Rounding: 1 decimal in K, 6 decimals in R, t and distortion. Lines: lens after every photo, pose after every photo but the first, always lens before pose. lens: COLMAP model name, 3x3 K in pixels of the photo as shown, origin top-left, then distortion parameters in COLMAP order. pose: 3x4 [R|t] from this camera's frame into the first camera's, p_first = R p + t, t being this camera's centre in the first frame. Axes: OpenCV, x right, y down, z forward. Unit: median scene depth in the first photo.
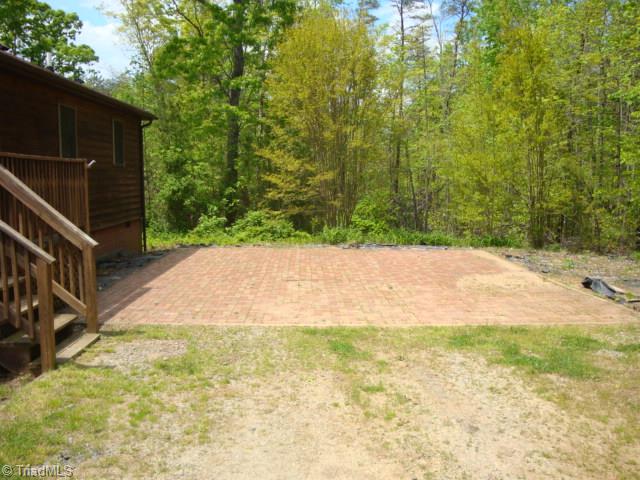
lens RADIAL K [[572.3, 0, 329.5], [0, 572.3, 239.5], [0, 0, 1]] dist [-0.112454, 0.087209]
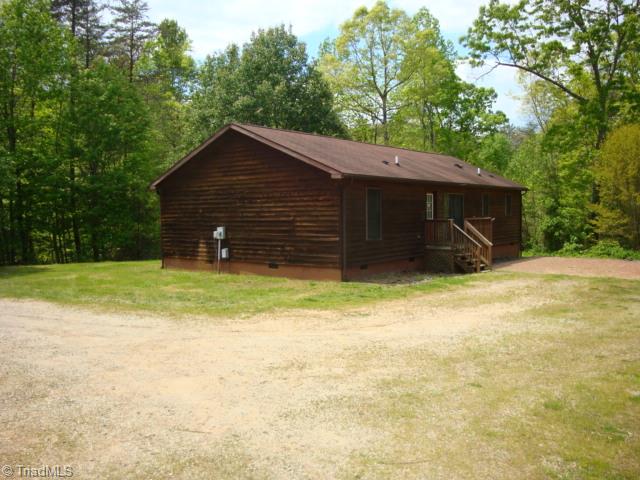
lens RADIAL K [[572.3, 0, 329.5], [0, 572.3, 239.5], [0, 0, 1]] dist [-0.112454, 0.087209]
pose [[0.766399, 0.026125, -0.641834, 0.120858], [-0.059820, 0.997733, -0.030819, 0.016069], [0.639574, 0.062014, 0.766224, -0.265172]]
